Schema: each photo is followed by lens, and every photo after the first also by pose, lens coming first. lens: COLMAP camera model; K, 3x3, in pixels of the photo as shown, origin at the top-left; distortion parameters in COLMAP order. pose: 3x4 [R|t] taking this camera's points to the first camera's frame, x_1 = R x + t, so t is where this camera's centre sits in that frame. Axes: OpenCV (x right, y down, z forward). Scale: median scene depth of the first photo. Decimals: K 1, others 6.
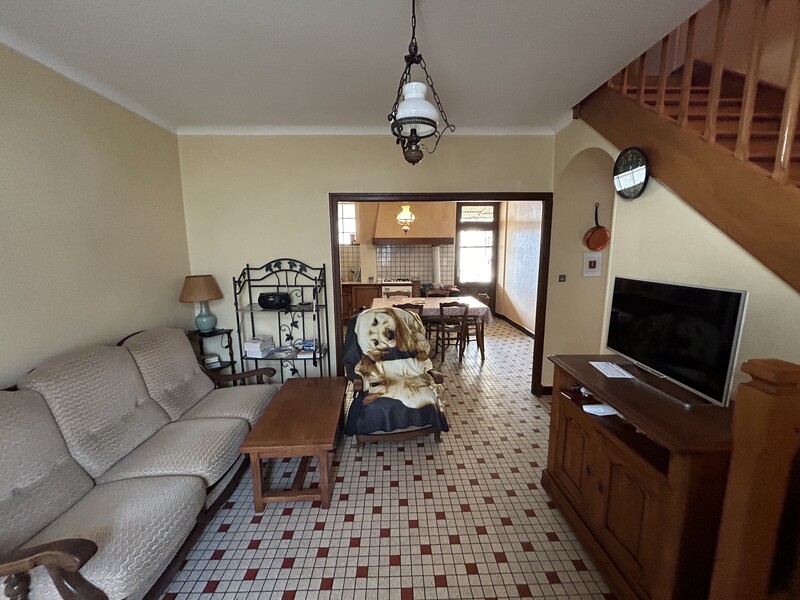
lens RADIAL K [[317.7, 0, 400.8], [0, 317.7, 296.6], [0, 0, 1]] dist [-0.000995, 0.000100]
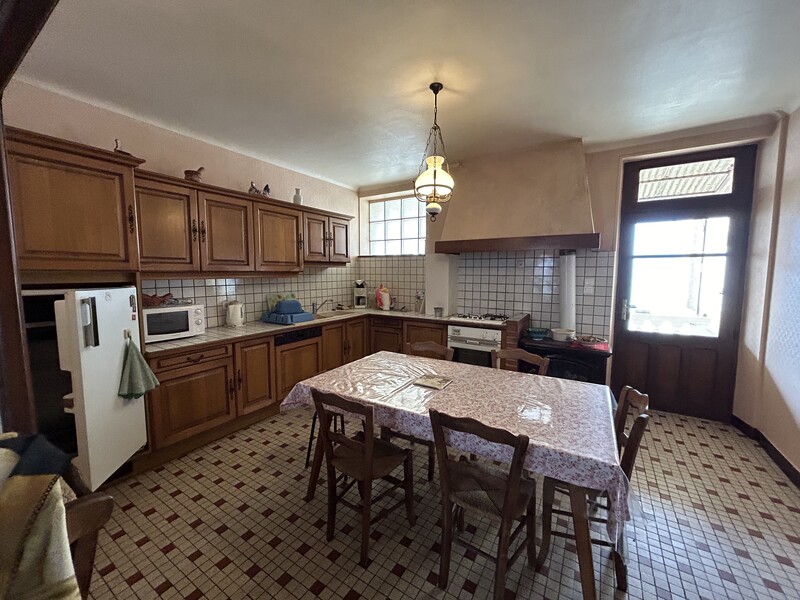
lens RADIAL K [[317.7, 0, 399.9], [0, 317.7, 301.9], [0, 0, 1]] dist [-0.000995, 0.000100]
pose [[0.835500, 0.058329, -0.546386, 0.165095], [-0.087990, 0.995721, -0.028250, -0.046846], [0.542400, 0.071680, 0.837057, 0.437565]]
